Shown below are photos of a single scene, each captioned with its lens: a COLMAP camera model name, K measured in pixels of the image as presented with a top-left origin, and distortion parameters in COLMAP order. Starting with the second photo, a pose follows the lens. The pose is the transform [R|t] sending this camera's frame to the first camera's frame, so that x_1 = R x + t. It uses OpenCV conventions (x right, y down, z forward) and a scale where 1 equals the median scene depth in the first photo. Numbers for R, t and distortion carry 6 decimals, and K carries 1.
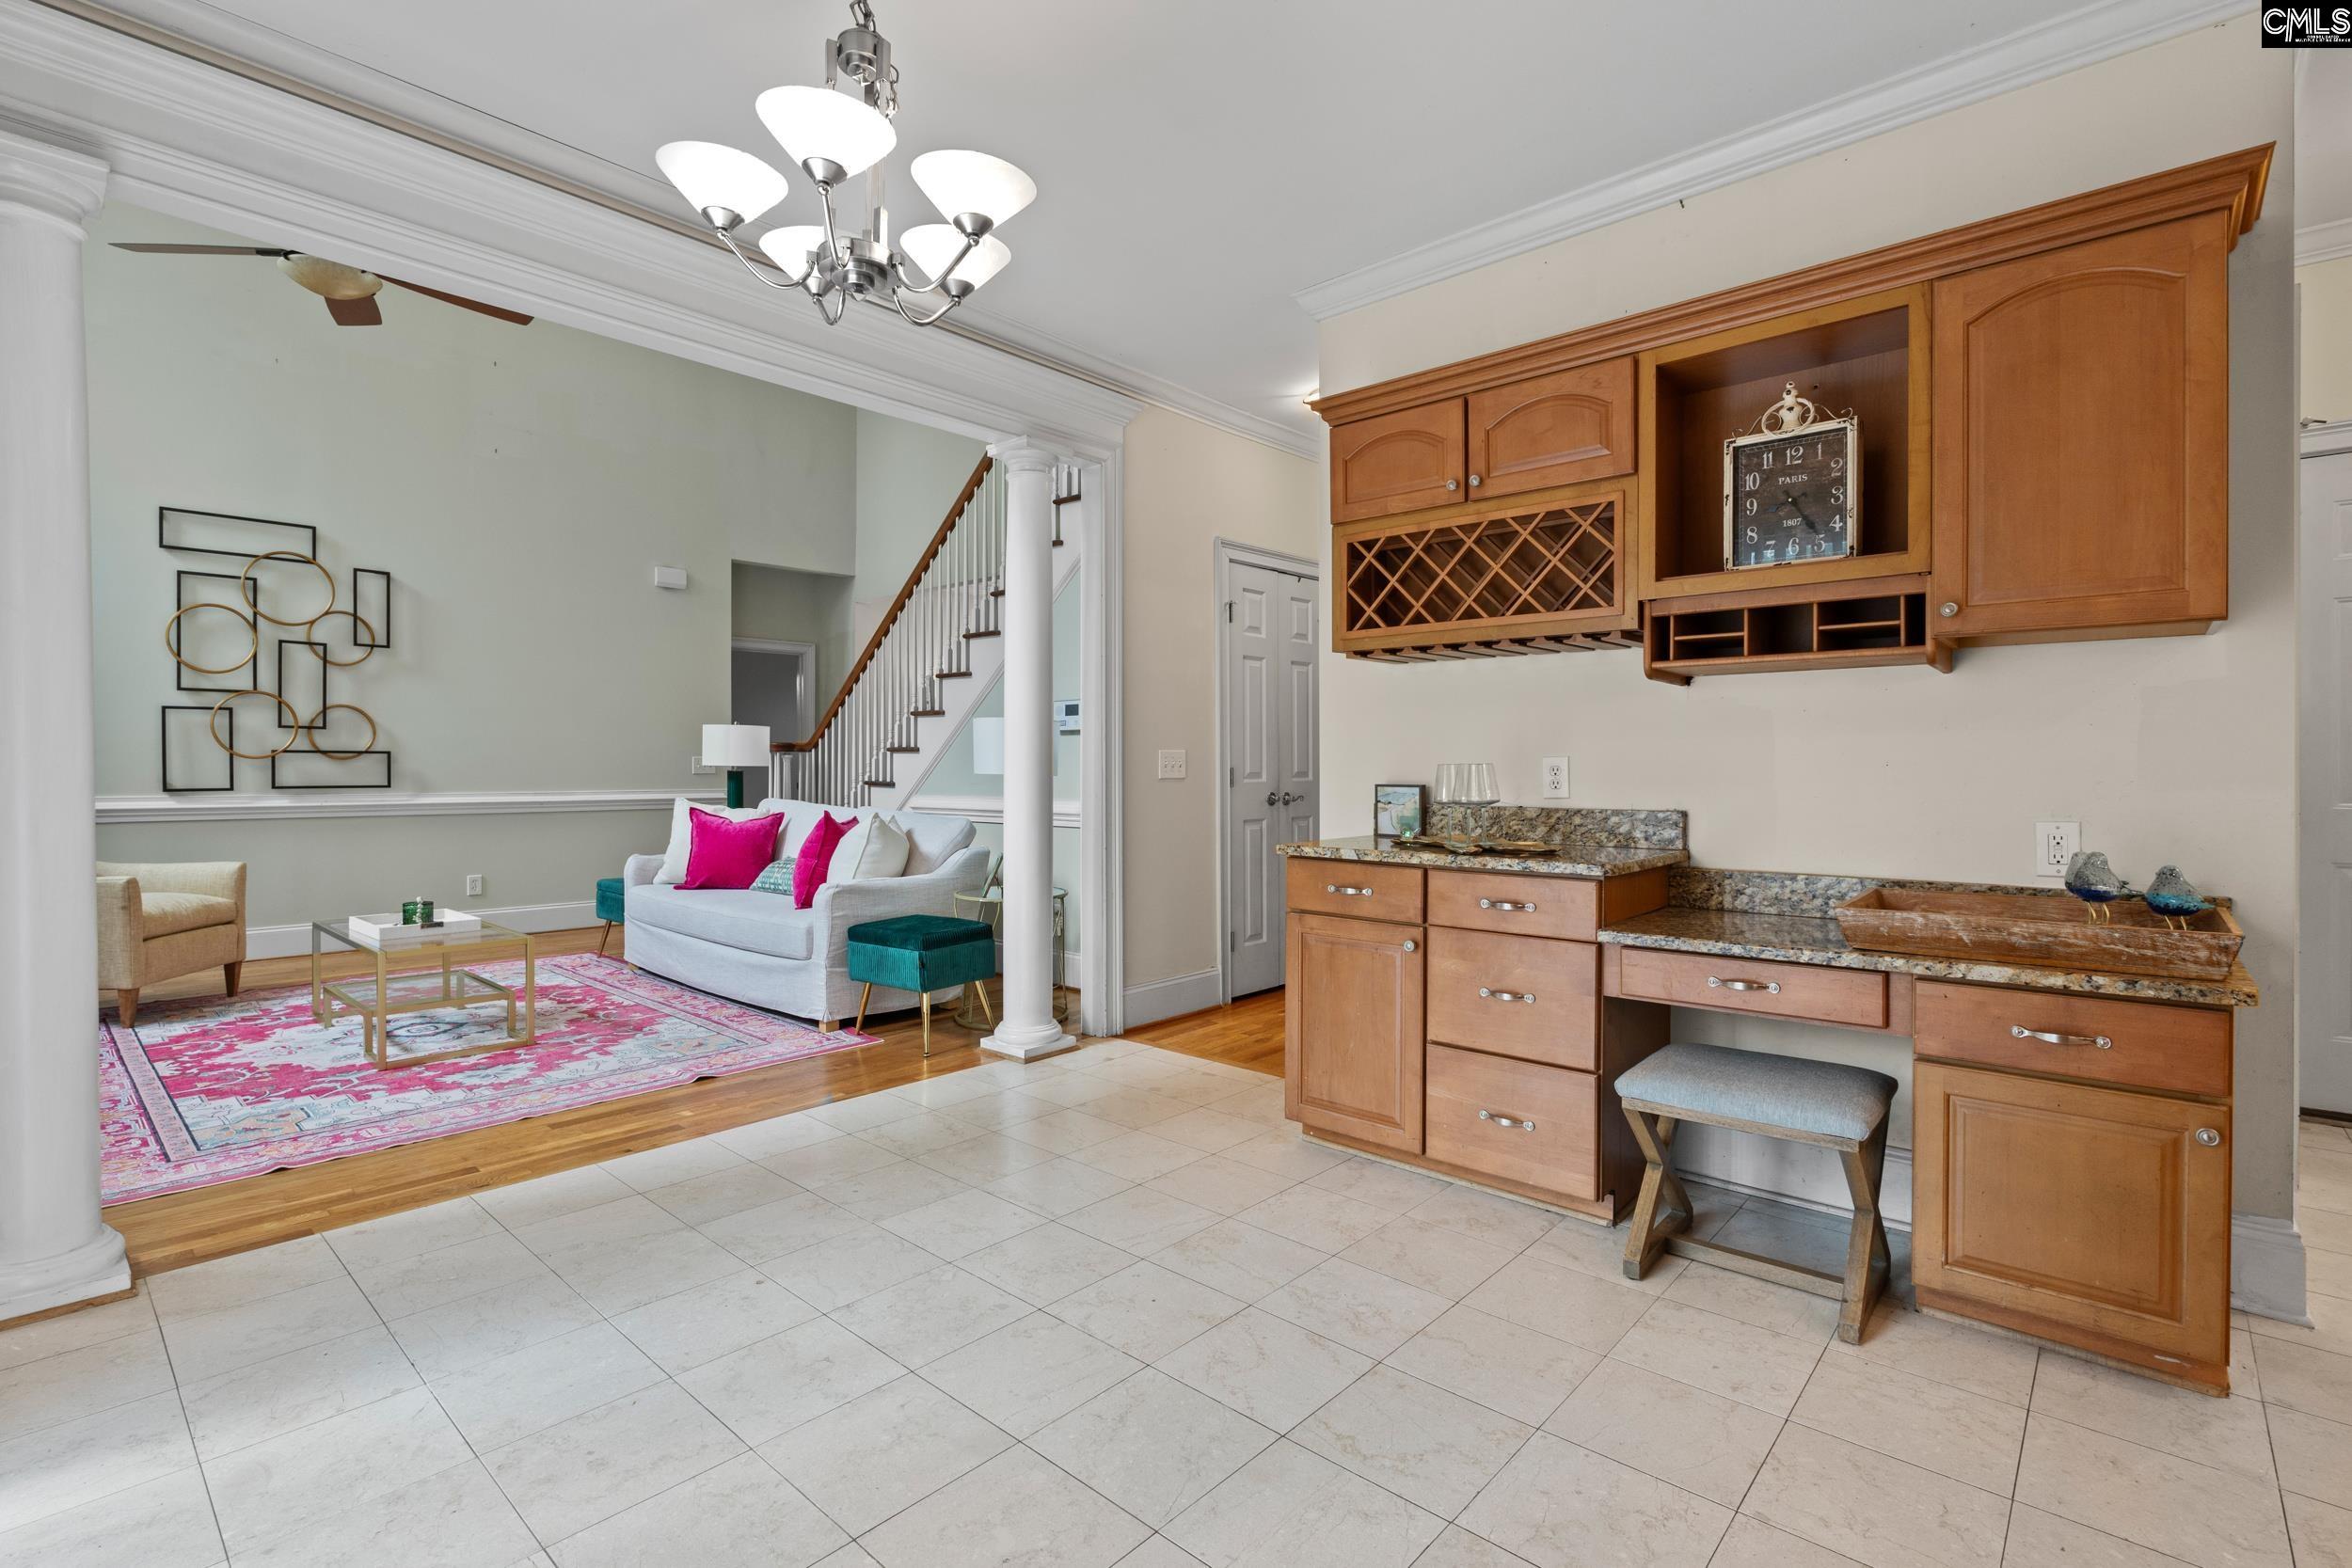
lens RADIAL K [[1074.4, 0, 1170.5], [0, 1074.4, 771.9], [0, 0, 1]] dist [-0.008580, -0.000530]
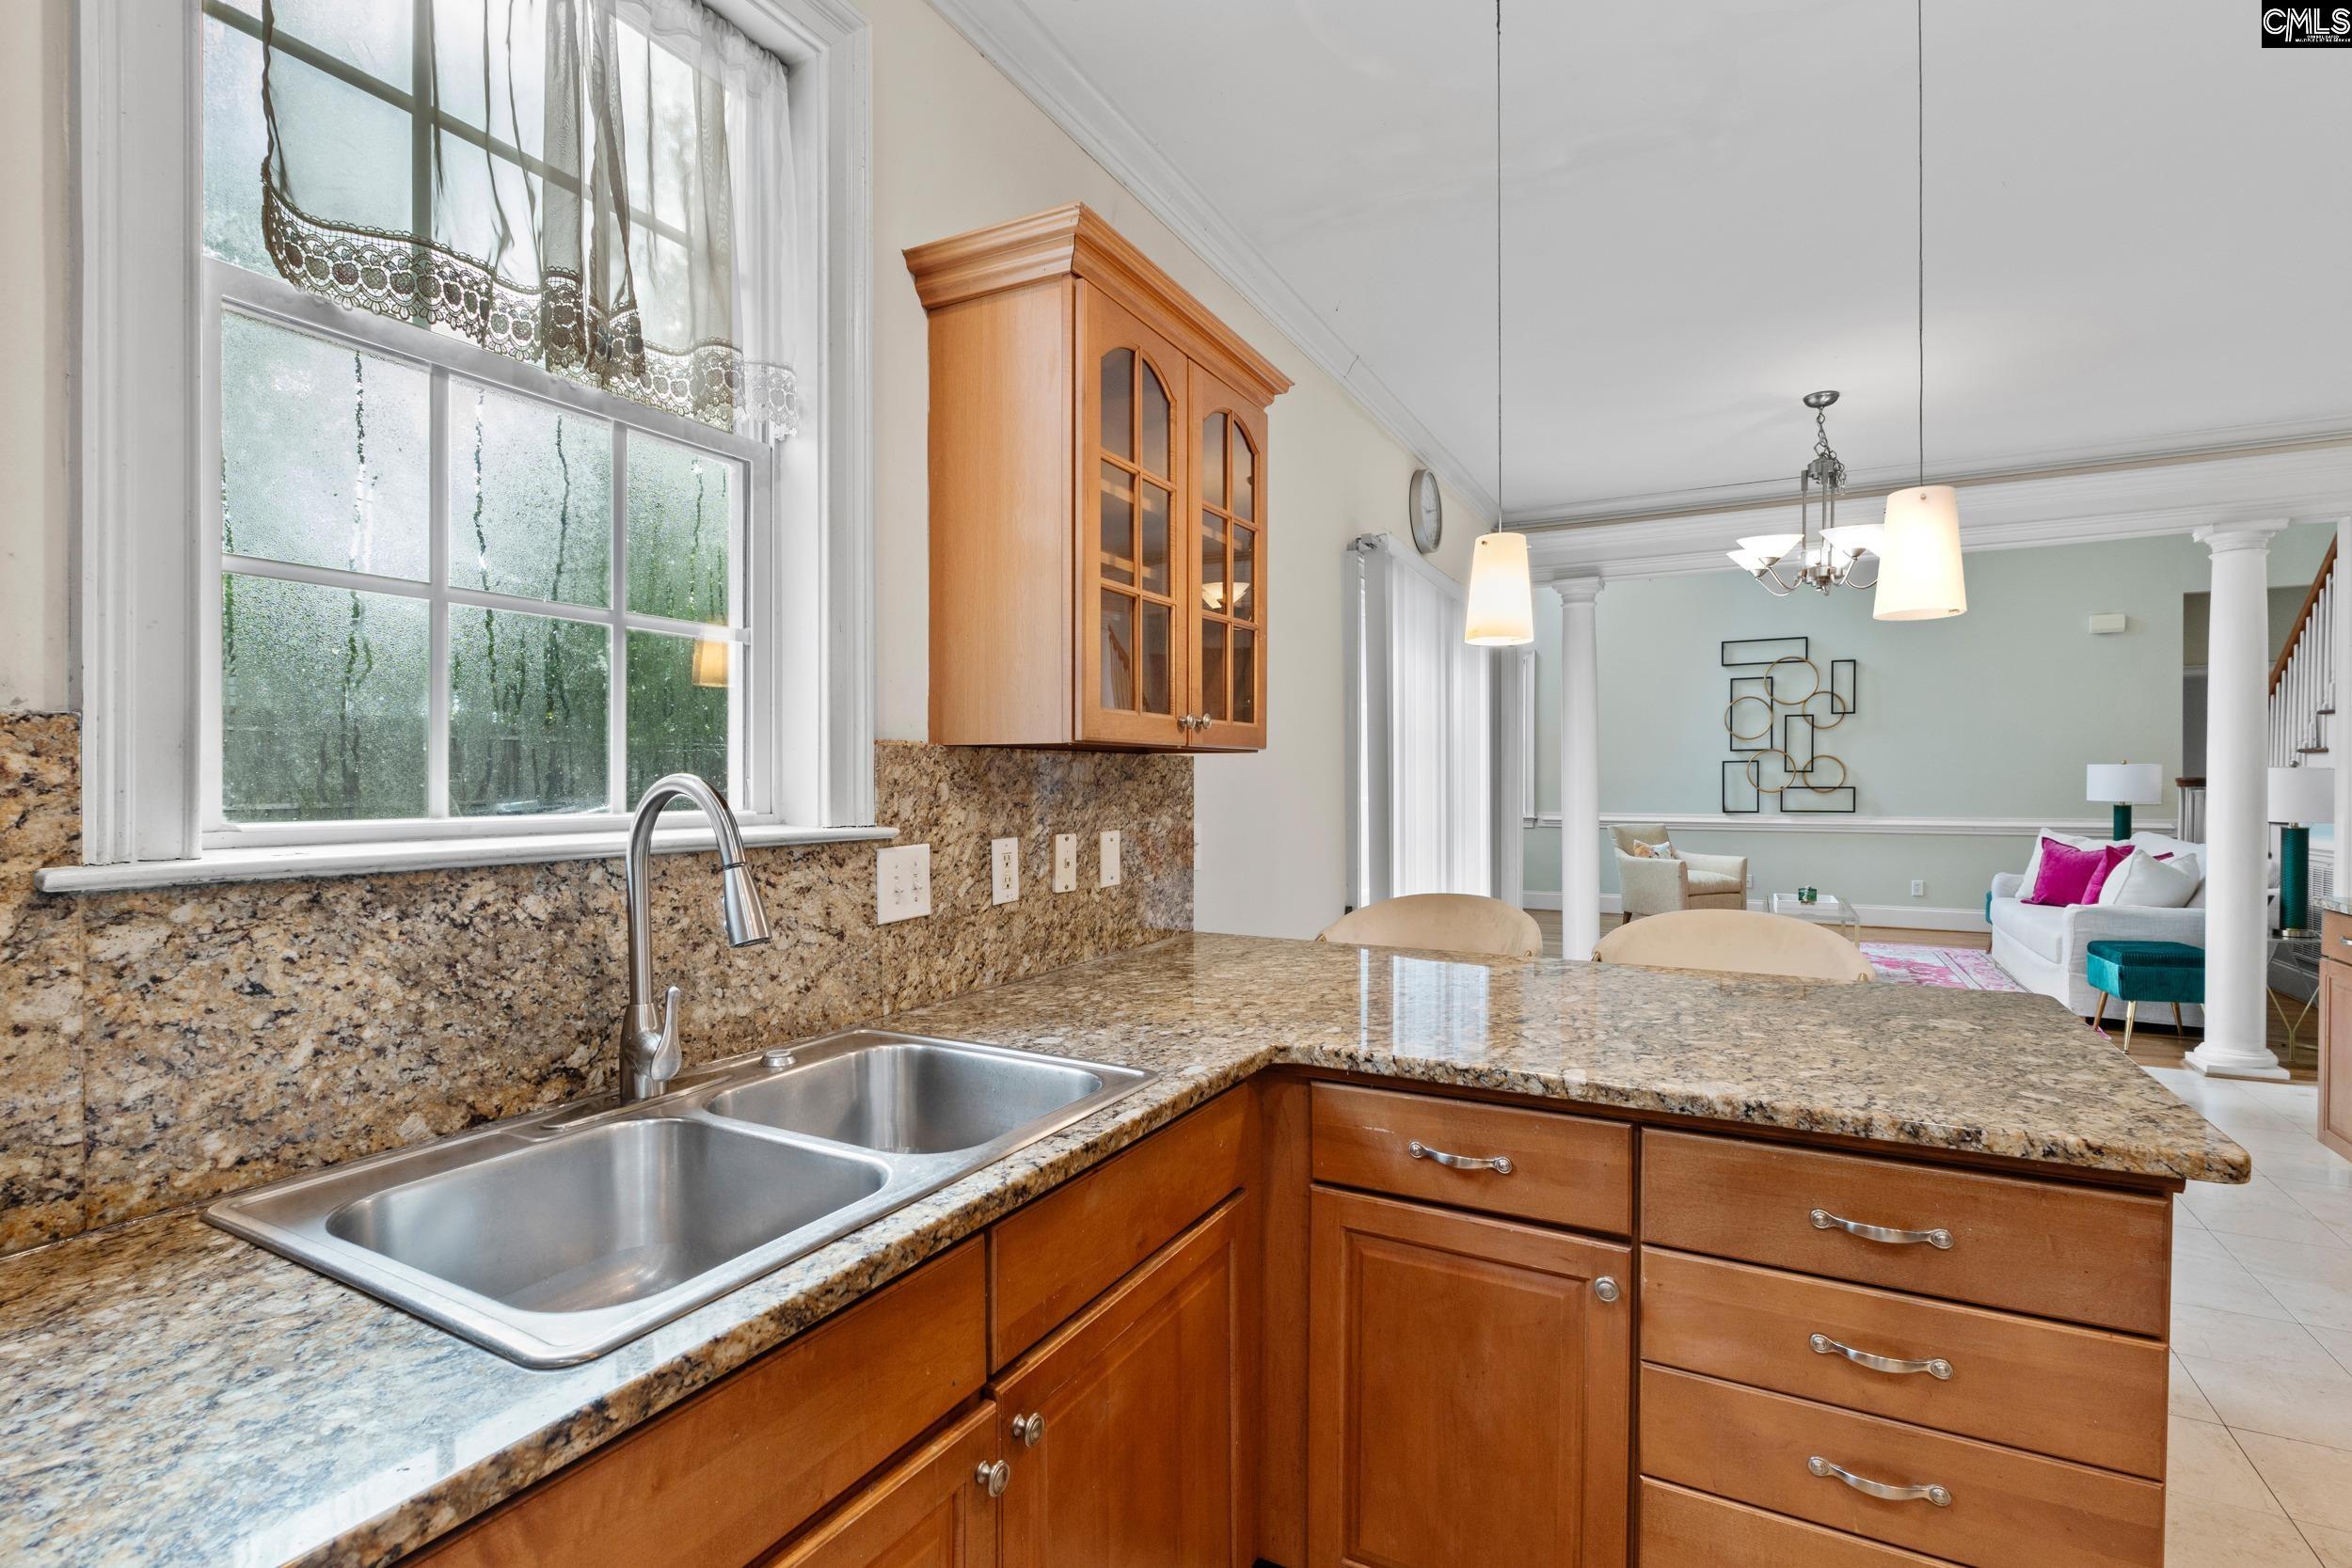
lens RADIAL K [[1074.4, 0, 1175.5], [0, 1074.4, 805.4], [0, 0, 1]] dist [-0.008580, -0.000530]
pose [[0.233418, 0.018932, -0.972192, 0.470893], [0.005079, 0.999773, 0.020689, -0.030519], [0.972363, -0.009767, 0.233269, -0.219667]]
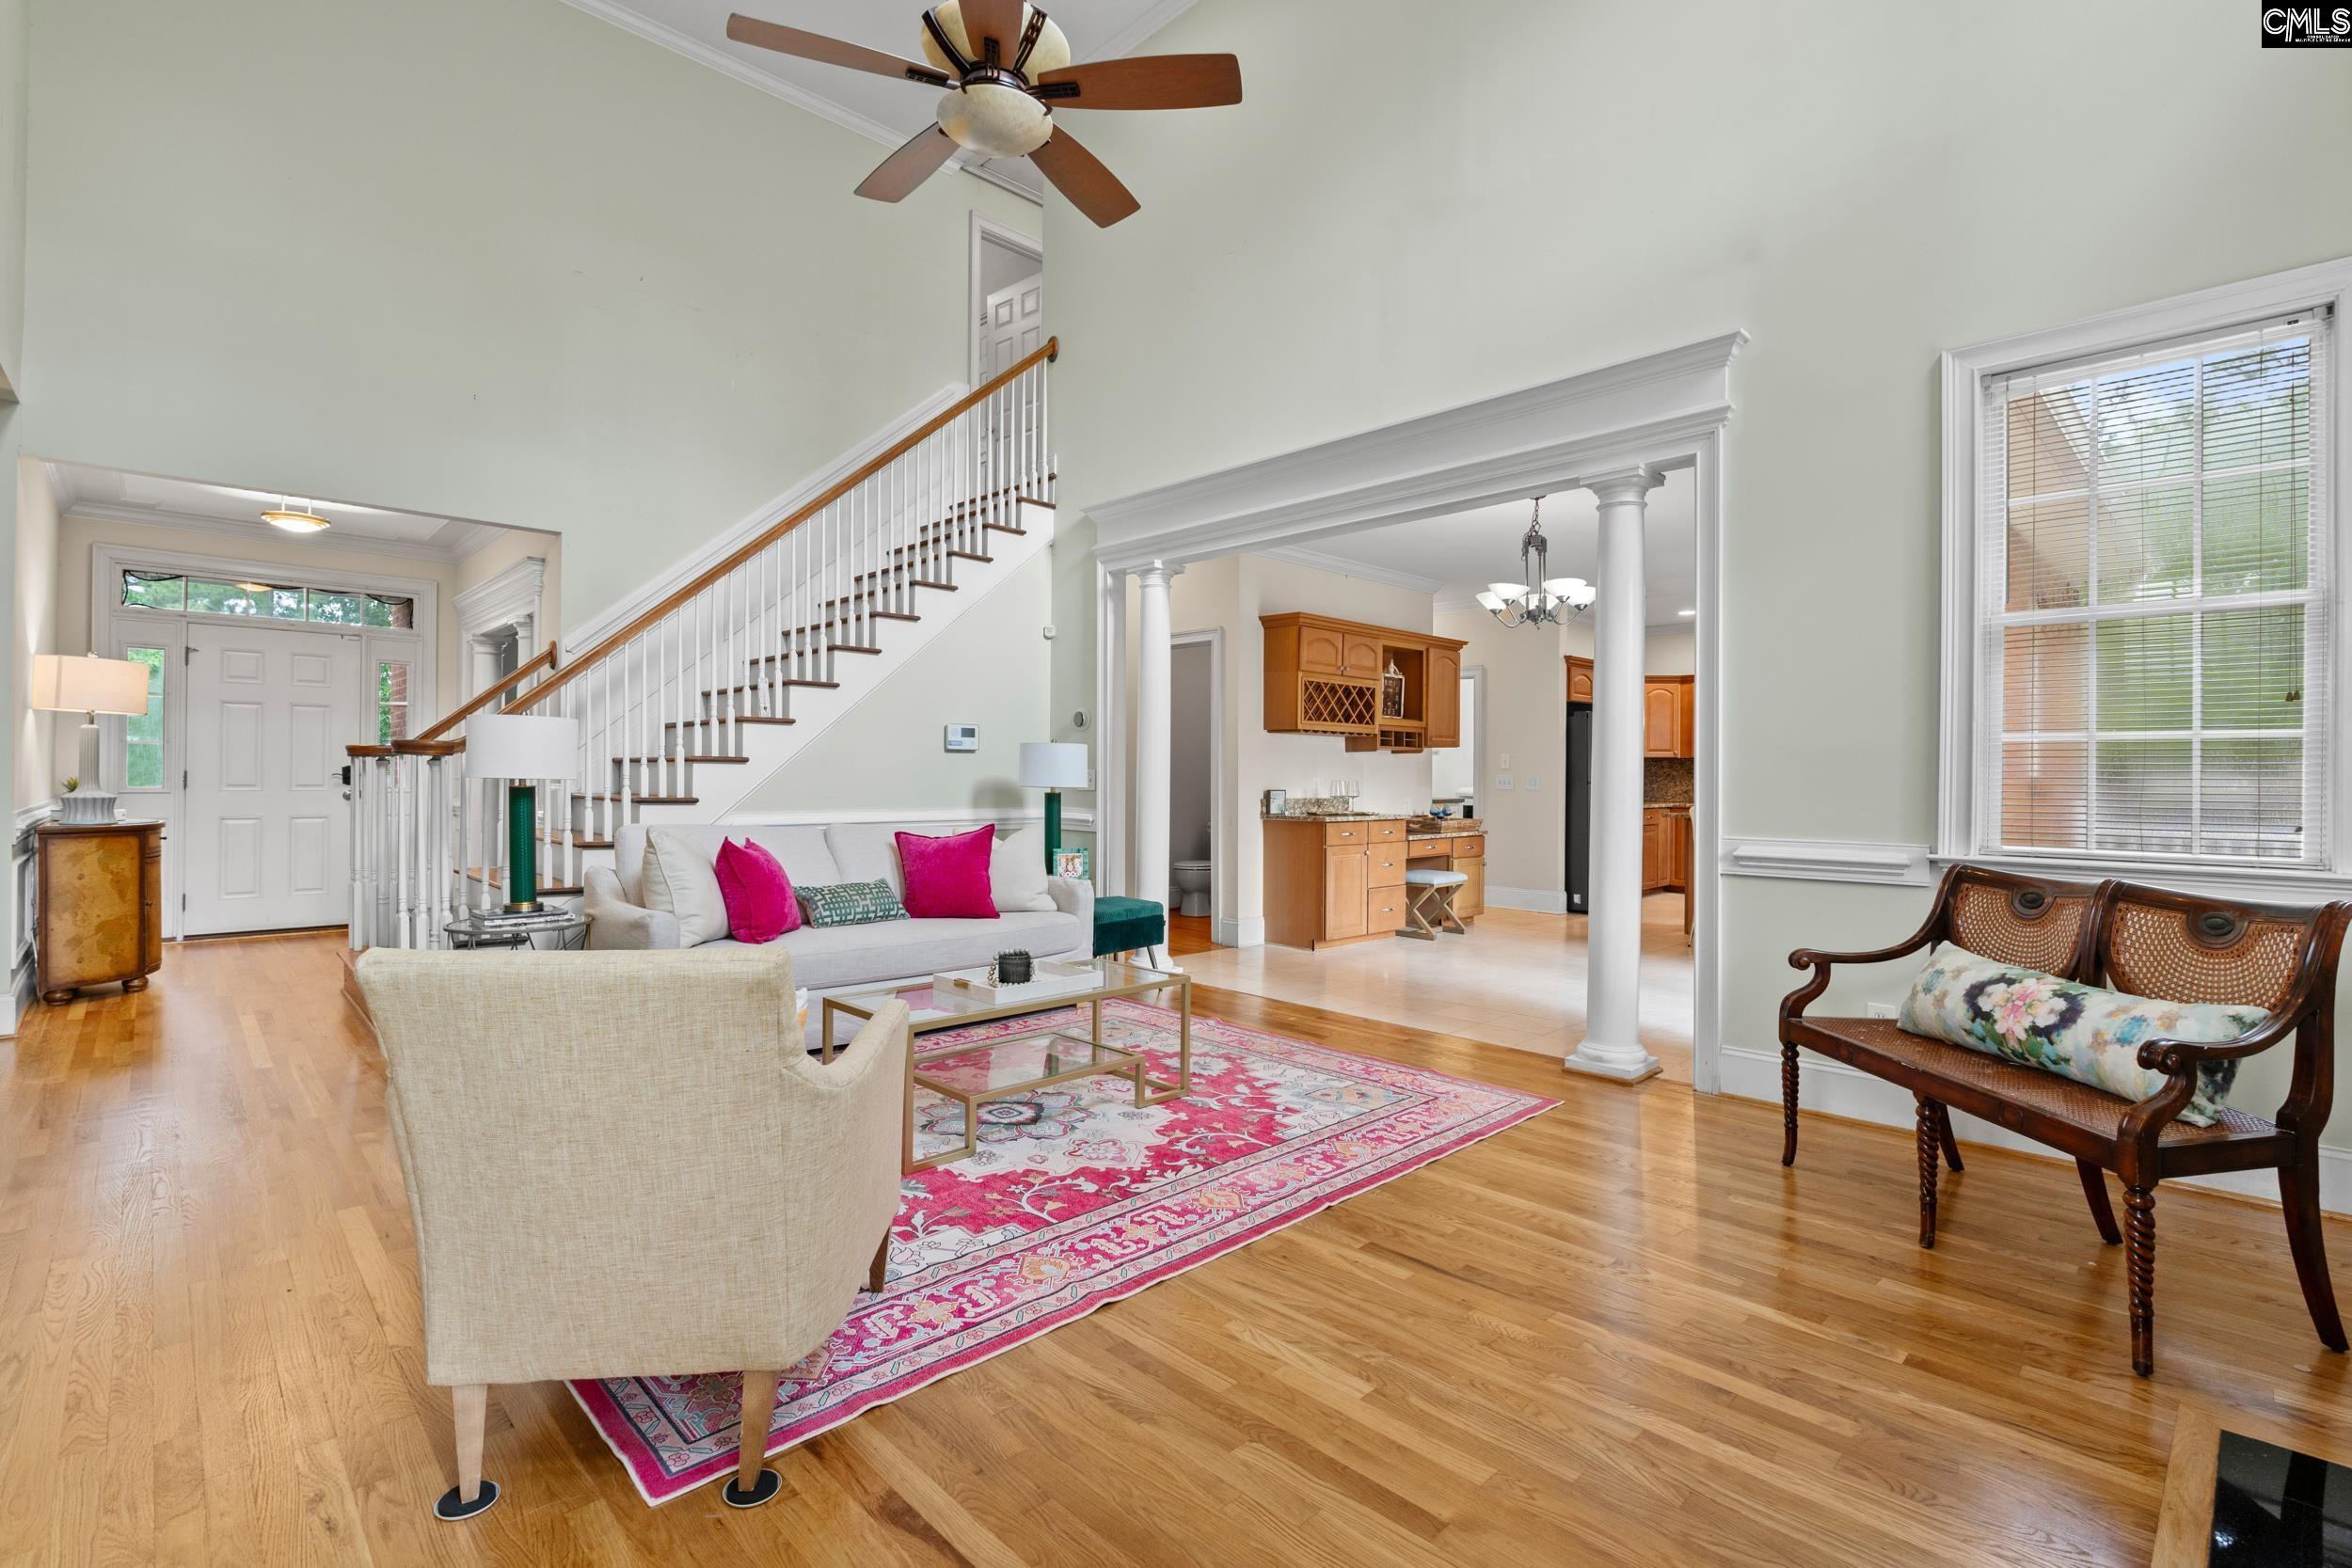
lens RADIAL K [[1074.4, 0, 1196.6], [0, 1074.4, 780.0], [0, 0, 1]] dist [-0.008580, -0.000530]
pose [[0.038200, -0.007808, 0.999240, -1.110262], [-0.004495, 0.999958, 0.007986, -0.013831], [-0.999260, -0.004797, 0.038163, 0.614194]]
